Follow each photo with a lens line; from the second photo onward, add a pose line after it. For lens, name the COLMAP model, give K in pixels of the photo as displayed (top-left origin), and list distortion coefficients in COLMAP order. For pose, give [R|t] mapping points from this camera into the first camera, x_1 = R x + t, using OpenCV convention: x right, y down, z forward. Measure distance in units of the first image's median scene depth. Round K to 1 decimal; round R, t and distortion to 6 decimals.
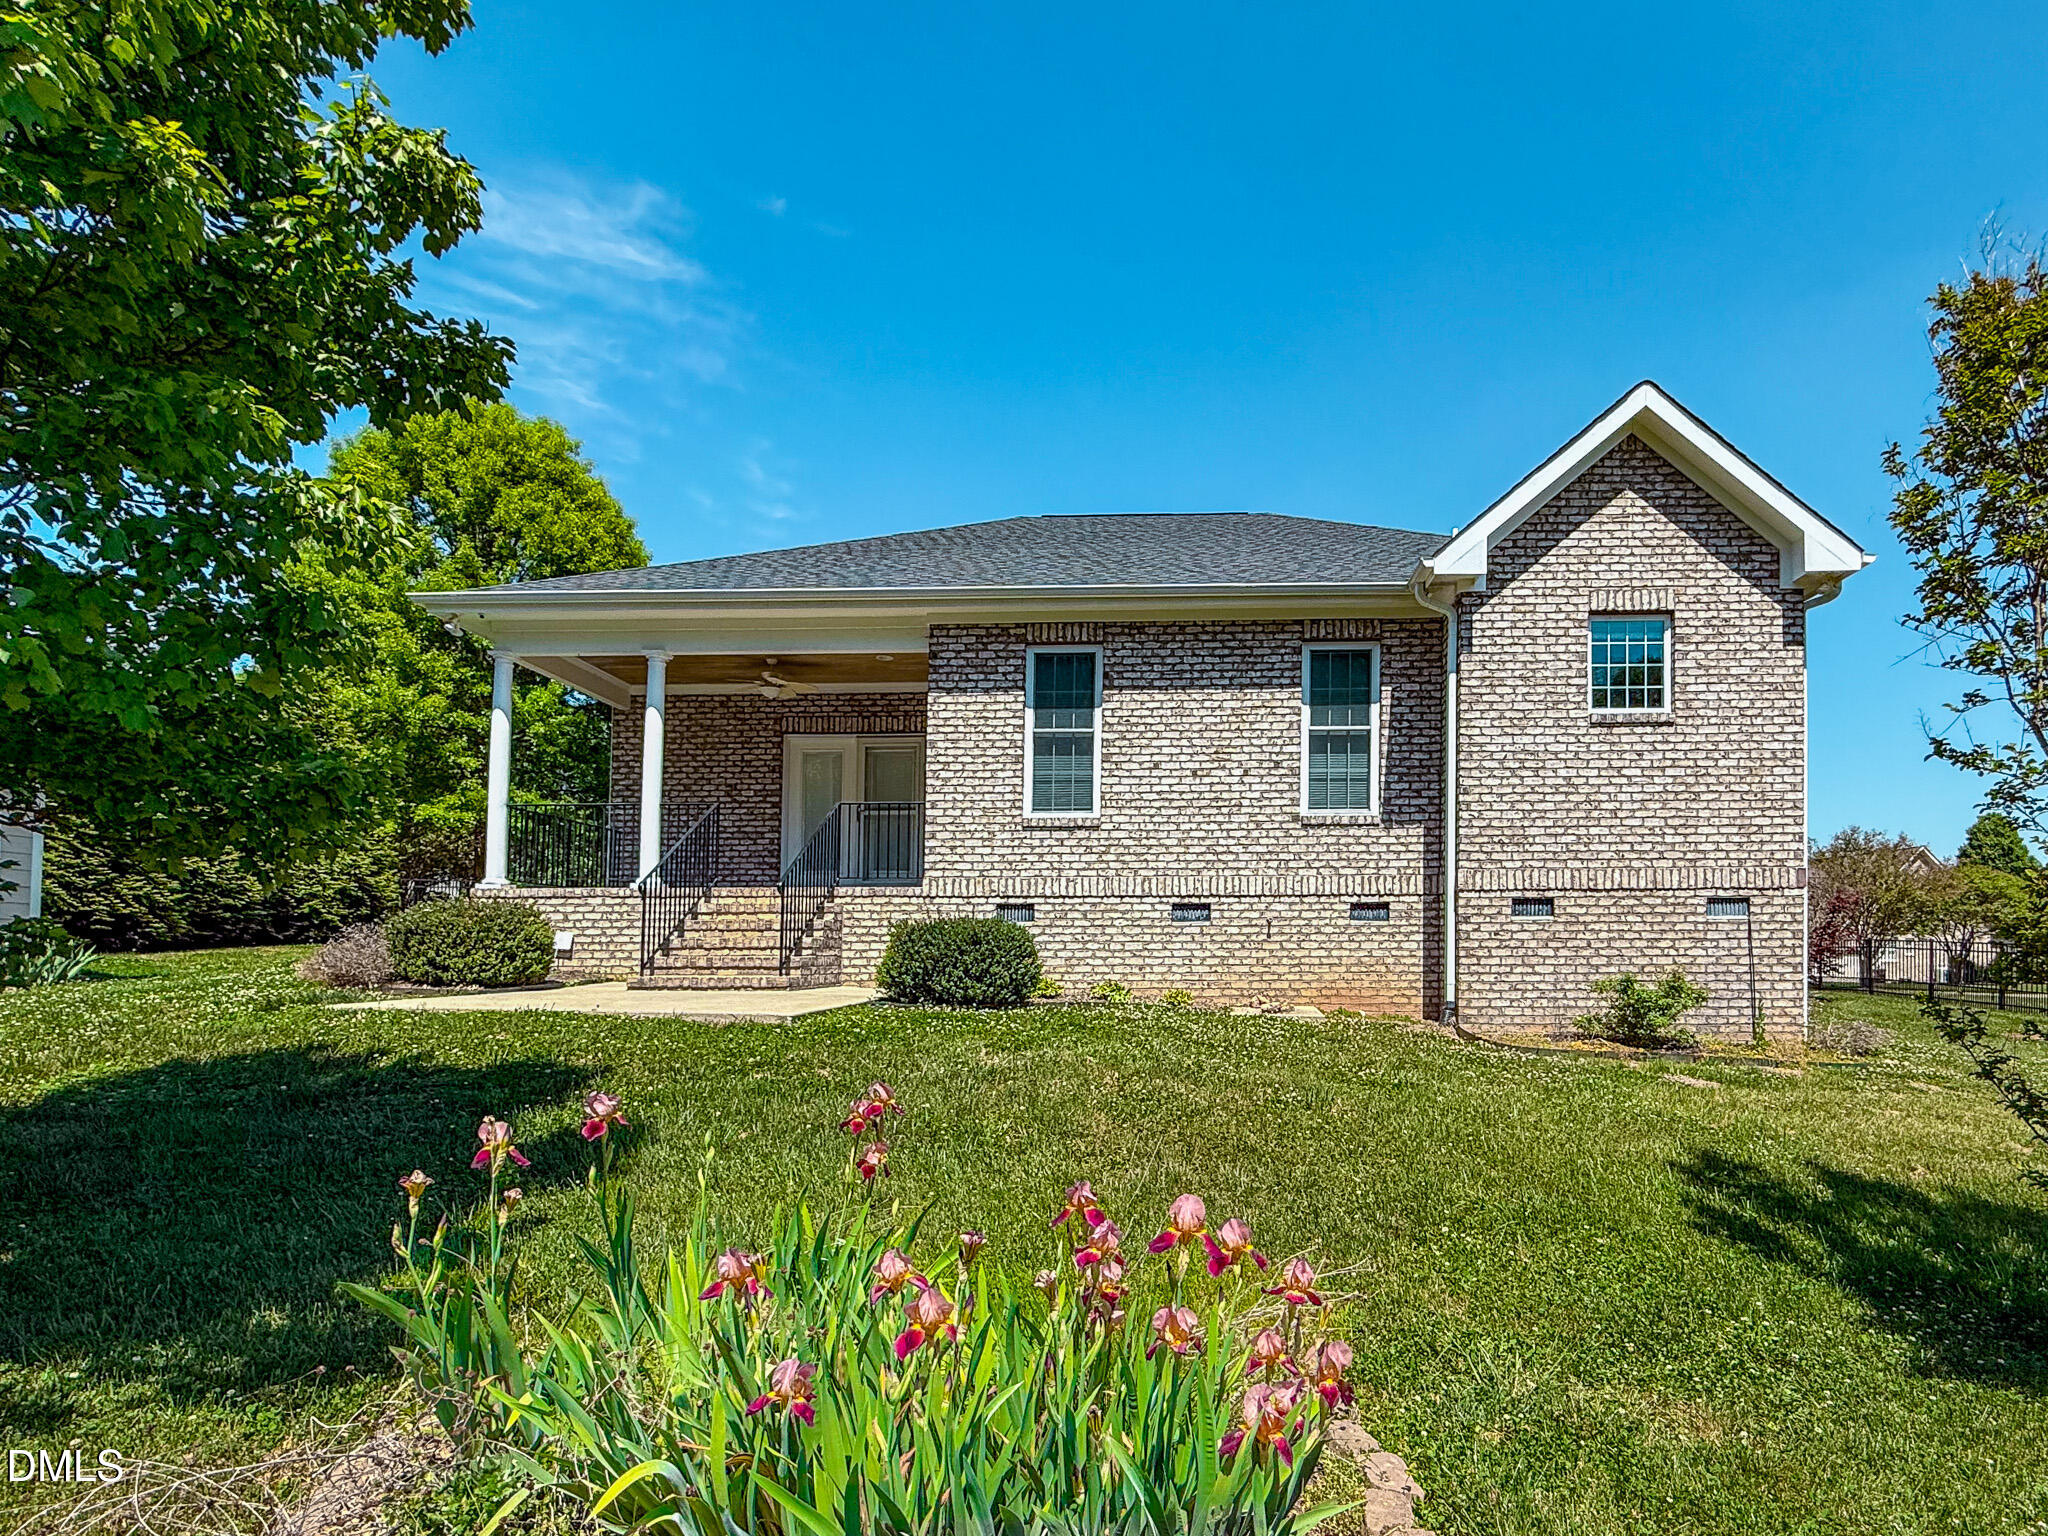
lens RADIAL K [[1028.8, 0, 998.4], [0, 1028.8, 712.3], [0, 0, 1]] dist [-0.019126, 0.000188]
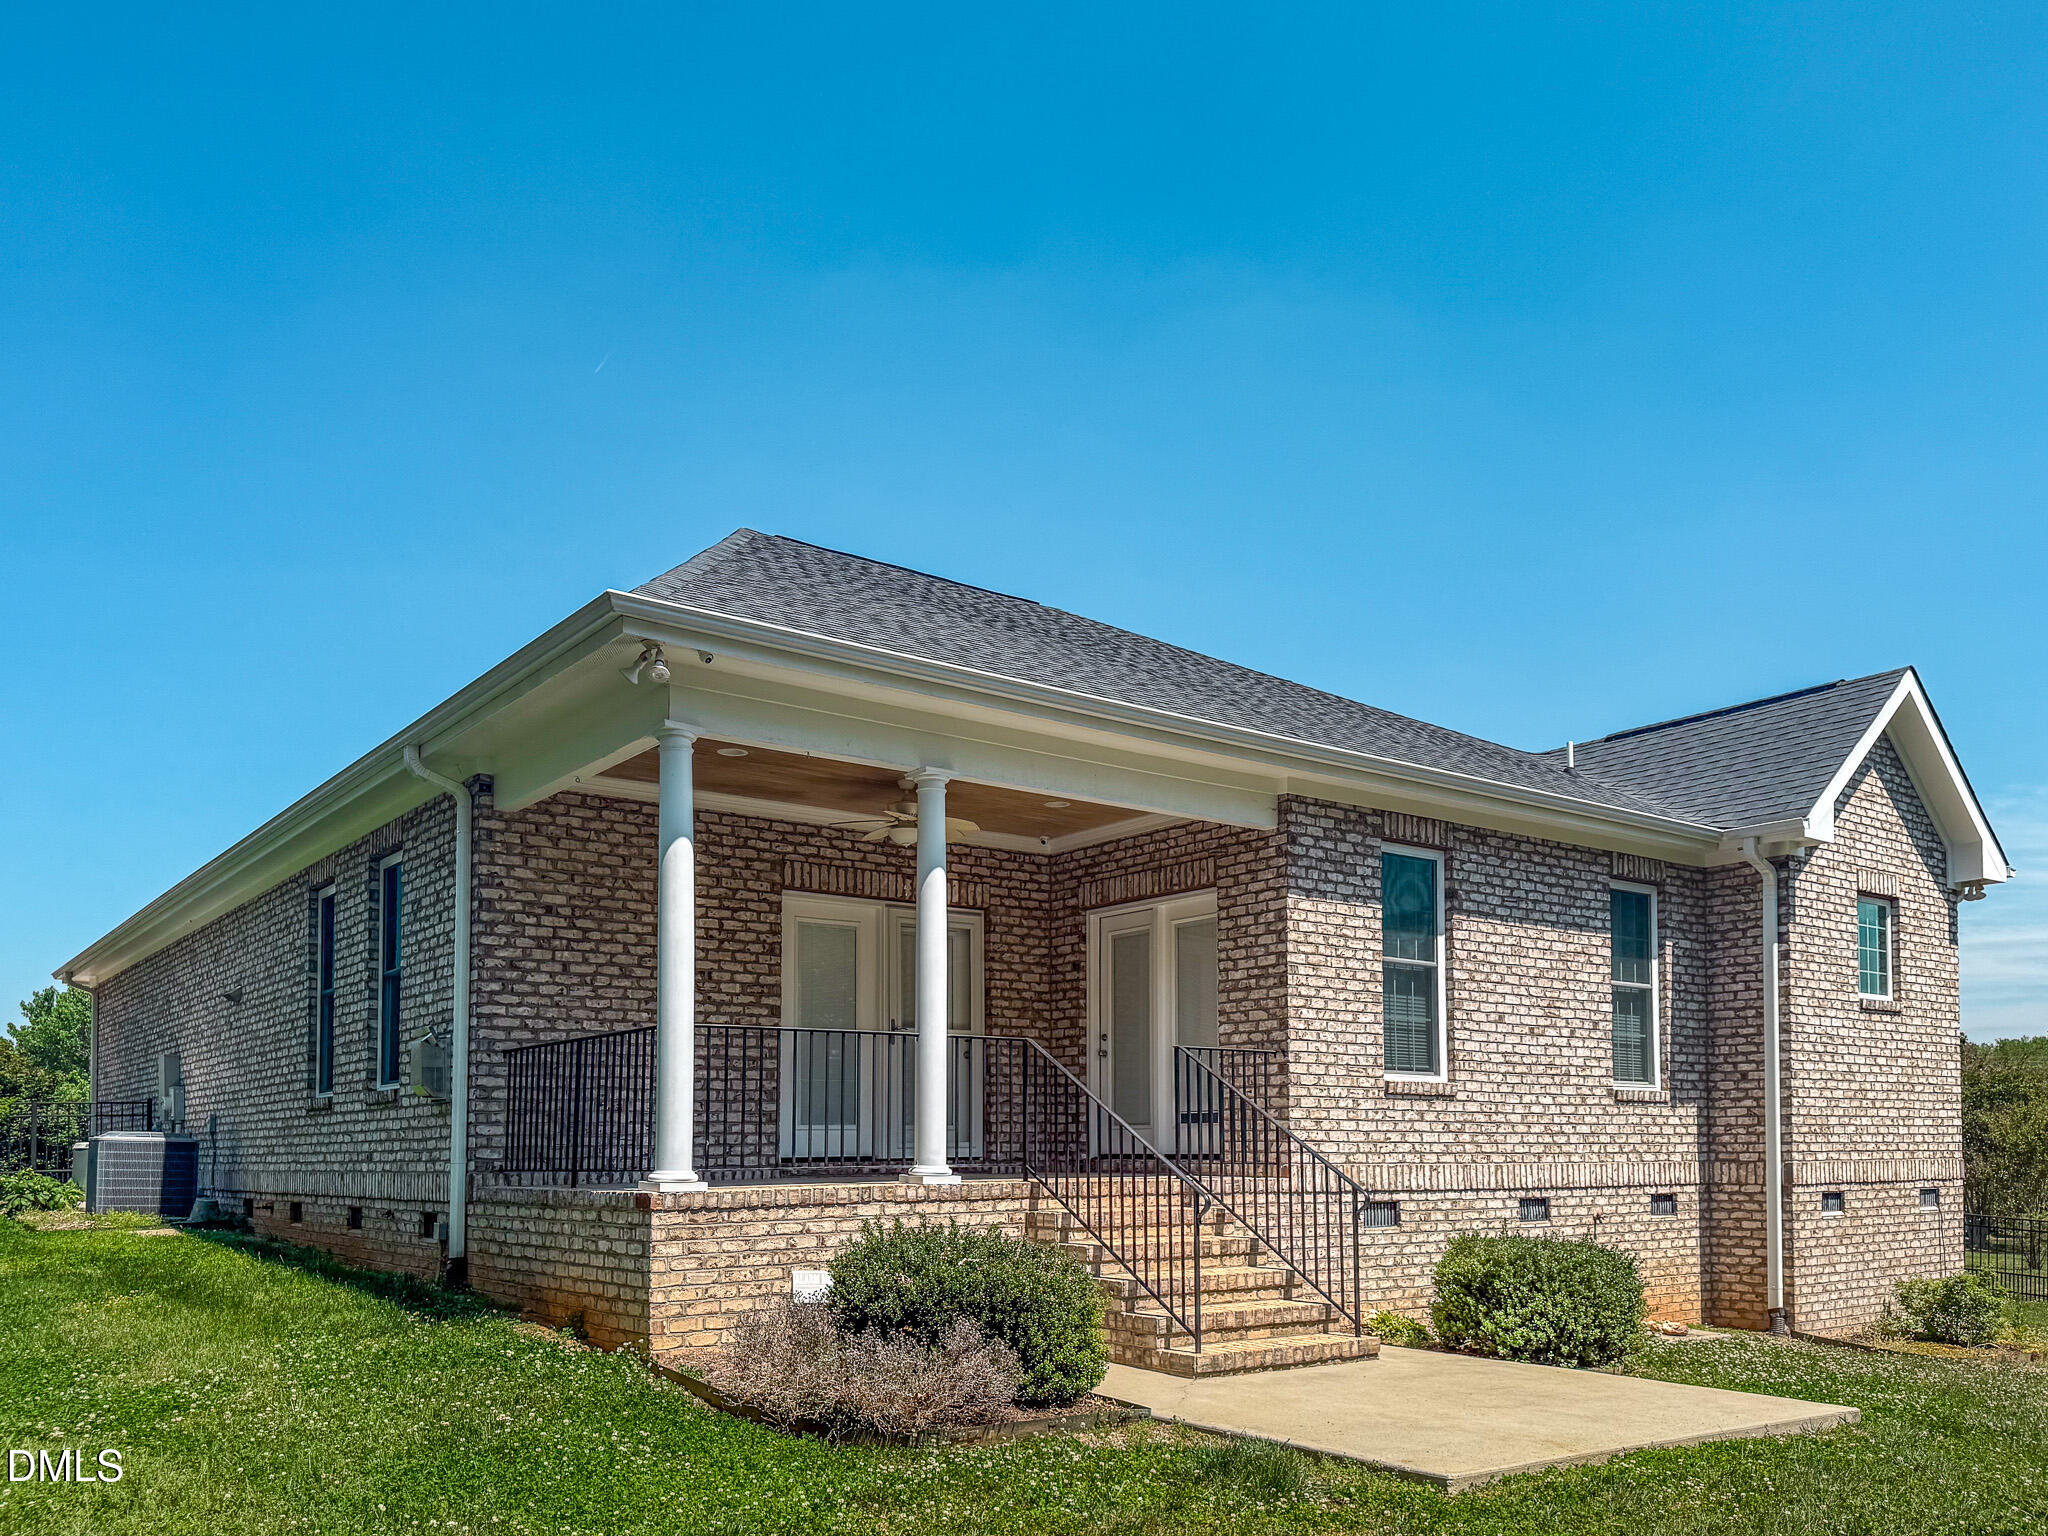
lens RADIAL K [[1538.6, 0, 1022.9], [0, 1538.6, 769.2], [0, 0, 1]] dist [0.012663, -0.001715]
pose [[0.788729, 0.147981, 0.596665, -0.853921], [-0.133372, 0.988668, -0.068899, -0.006092], [-0.600099, -0.025236, 0.799527, 0.284557]]
